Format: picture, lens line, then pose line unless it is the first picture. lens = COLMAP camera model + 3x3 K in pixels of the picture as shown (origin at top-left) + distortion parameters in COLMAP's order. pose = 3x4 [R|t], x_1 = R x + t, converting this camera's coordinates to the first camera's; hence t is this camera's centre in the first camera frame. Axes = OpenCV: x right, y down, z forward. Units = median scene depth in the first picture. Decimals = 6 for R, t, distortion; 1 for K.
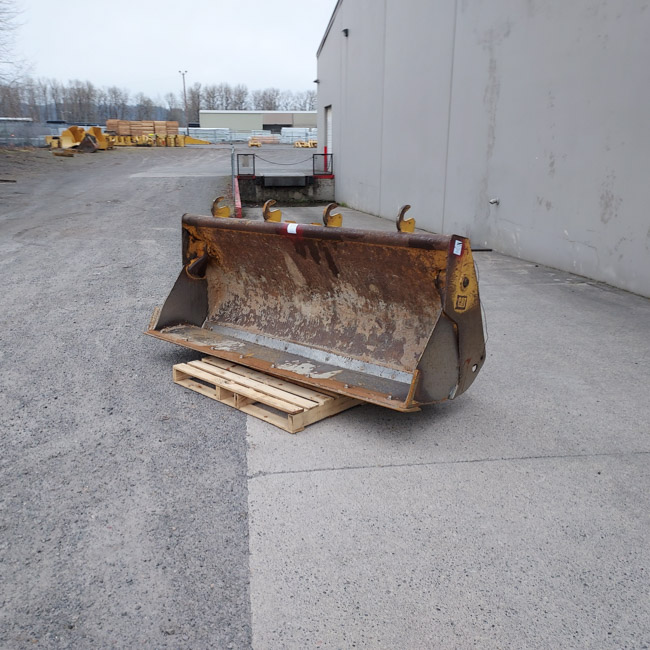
lens RADIAL K [[648.8, 0, 327.9], [0, 648.8, 350.7], [0, 0, 1]] dist [0.053058, -0.022453]
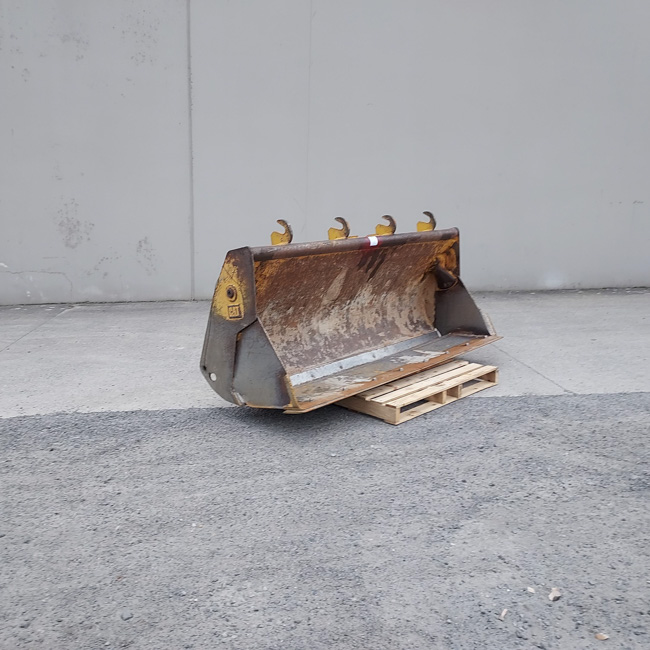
lens RADIAL K [[627.2, 0, 325.0], [0, 627.2, 325.0], [0, 0, 1]] dist [0.041039, -0.011117]
pose [[-0.011553, -0.199633, 0.979803, -1.073227], [0.289719, 0.937169, 0.194362, -0.278884], [-0.957042, 0.286113, 0.047010, 1.055188]]
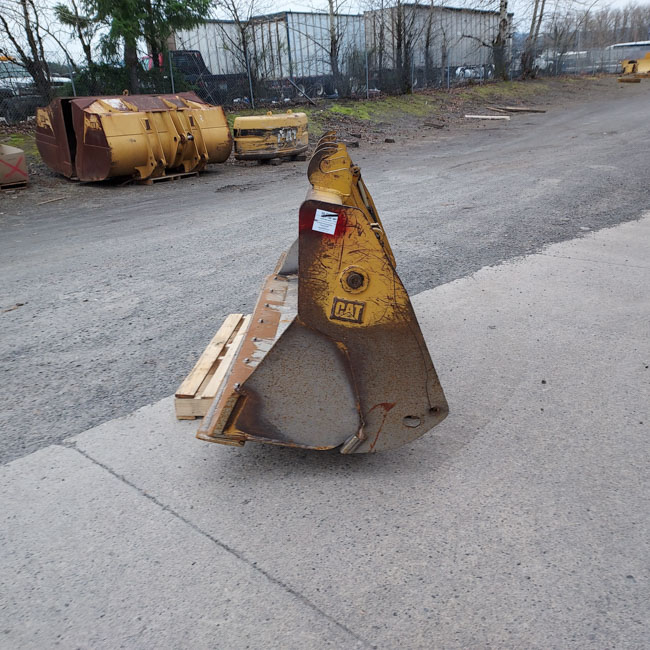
lens RADIAL K [[648.8, 0, 327.9], [0, 648.8, 350.7], [0, 0, 1]] dist [0.053058, -0.022453]
pose [[0.643280, 0.261341, -0.719648, 0.560860], [-0.190782, 0.965006, 0.179907, -0.125780], [0.741481, 0.021565, 0.670627, 0.491300]]
